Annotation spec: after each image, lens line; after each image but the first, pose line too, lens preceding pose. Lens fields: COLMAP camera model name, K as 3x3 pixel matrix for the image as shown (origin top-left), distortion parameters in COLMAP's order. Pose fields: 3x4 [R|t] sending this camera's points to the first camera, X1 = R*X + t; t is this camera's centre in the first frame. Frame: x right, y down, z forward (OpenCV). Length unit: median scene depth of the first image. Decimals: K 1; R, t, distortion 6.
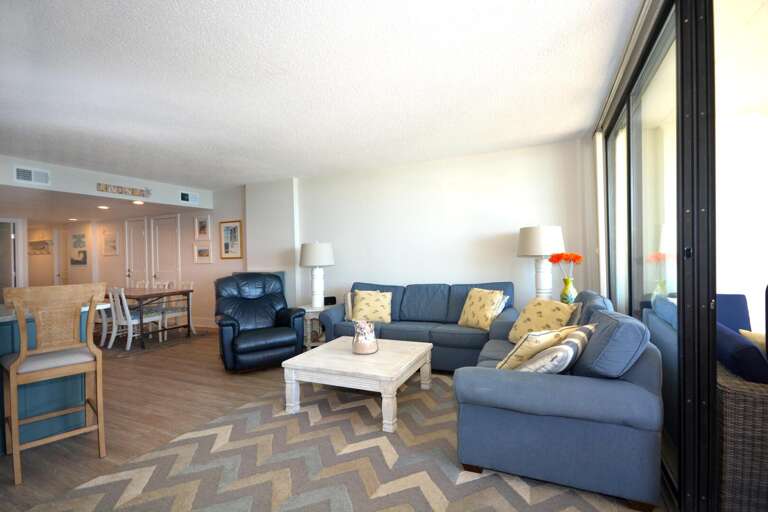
lens RADIAL K [[365.1, 0, 384.2], [0, 365.1, 253.6], [0, 0, 1]] dist [0.015618, -0.009423]
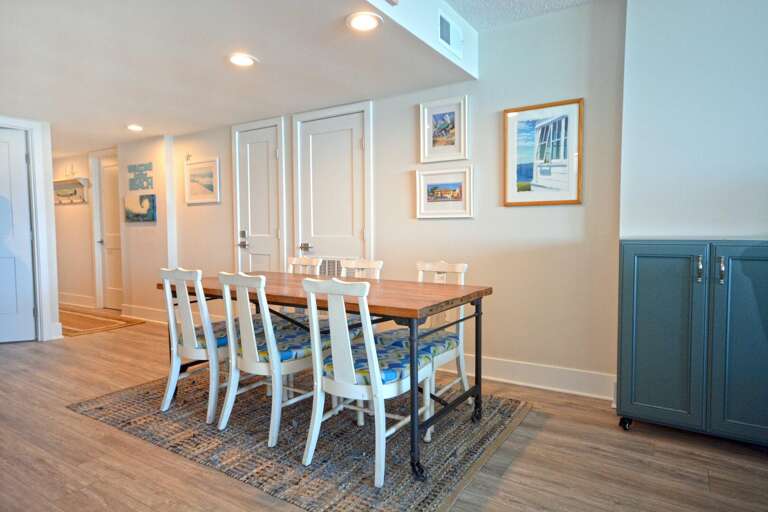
lens RADIAL K [[461.5, 0, 384.0], [0, 461.5, 253.7], [0, 0, 1]] dist [0.016740, 0.008102]
pose [[0.990892, 0.024836, -0.132346, -0.731612], [-0.016904, 0.998011, 0.060724, 0.054158], [0.133591, -0.057933, 0.989342, 0.713156]]
